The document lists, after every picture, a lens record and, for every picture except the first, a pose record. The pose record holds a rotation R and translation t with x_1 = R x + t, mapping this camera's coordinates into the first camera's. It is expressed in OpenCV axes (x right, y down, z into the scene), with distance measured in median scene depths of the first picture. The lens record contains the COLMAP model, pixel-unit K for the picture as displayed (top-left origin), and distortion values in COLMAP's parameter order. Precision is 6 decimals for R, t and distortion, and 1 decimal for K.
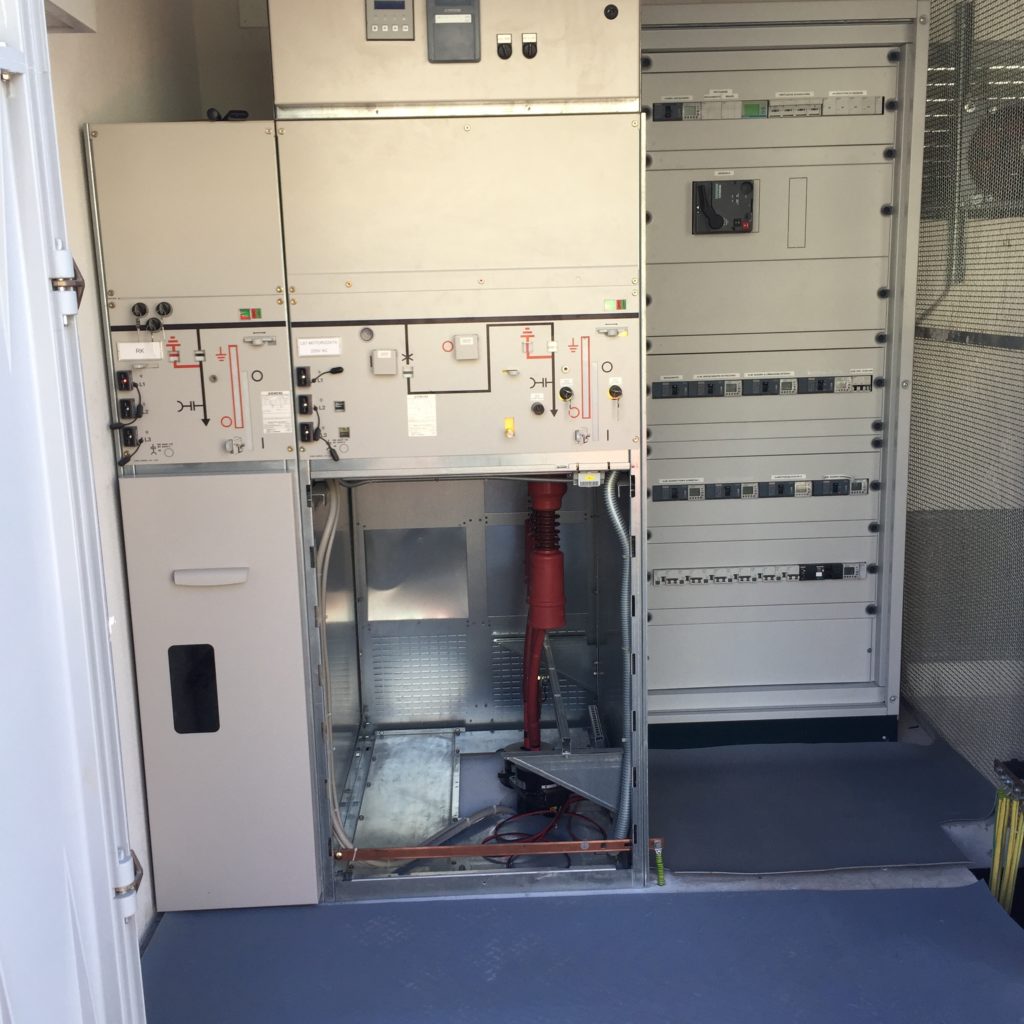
lens RADIAL K [[1171.0, 0, 510.0], [0, 1171.0, 515.0], [0, 0, 1]] dist [0.040891, 0.000000]
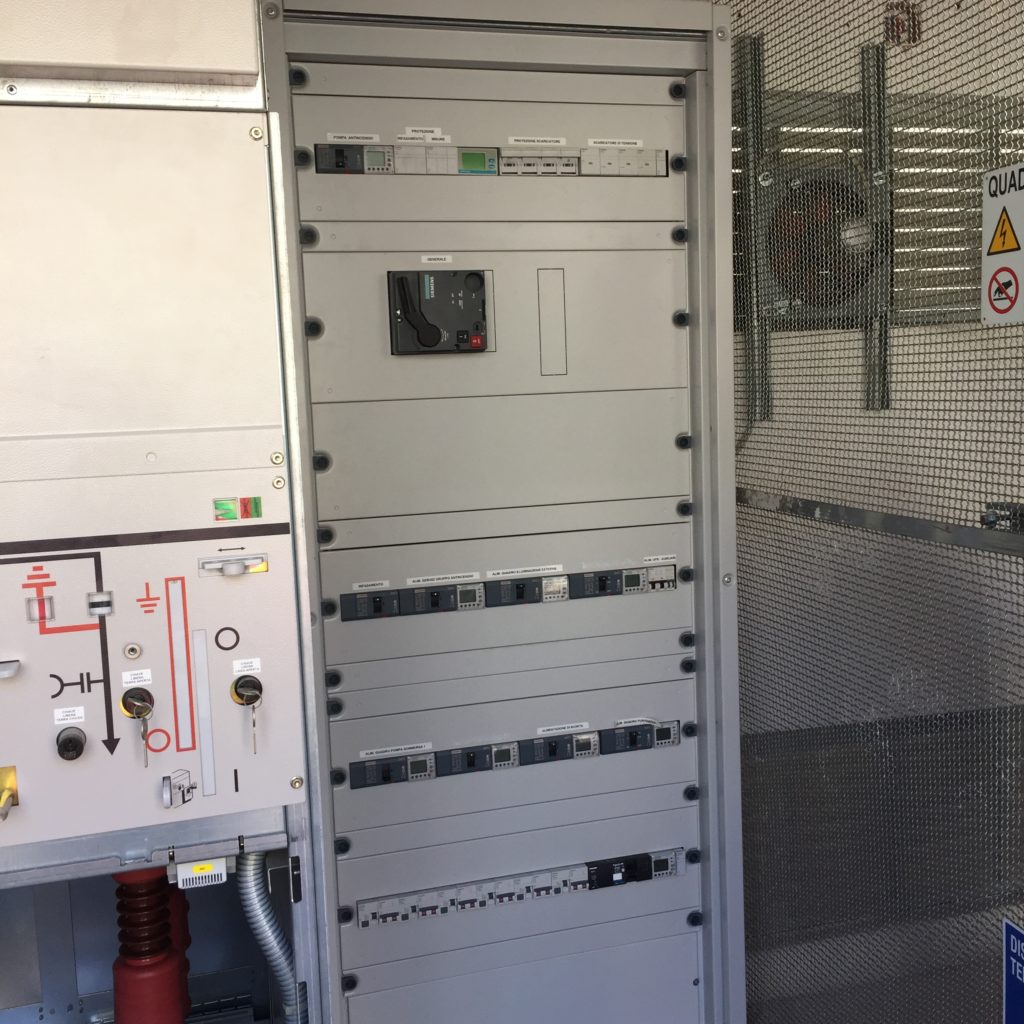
lens RADIAL K [[1171.0, 0, 520.3], [0, 1171.0, 514.9], [0, 0, 1]] dist [0.040891, 0.000000]
pose [[0.967034, -0.040471, 0.251411, 0.056404], [0.062955, 0.994639, -0.082037, -0.091158], [-0.246743, 0.095160, 0.964397, 0.359670]]
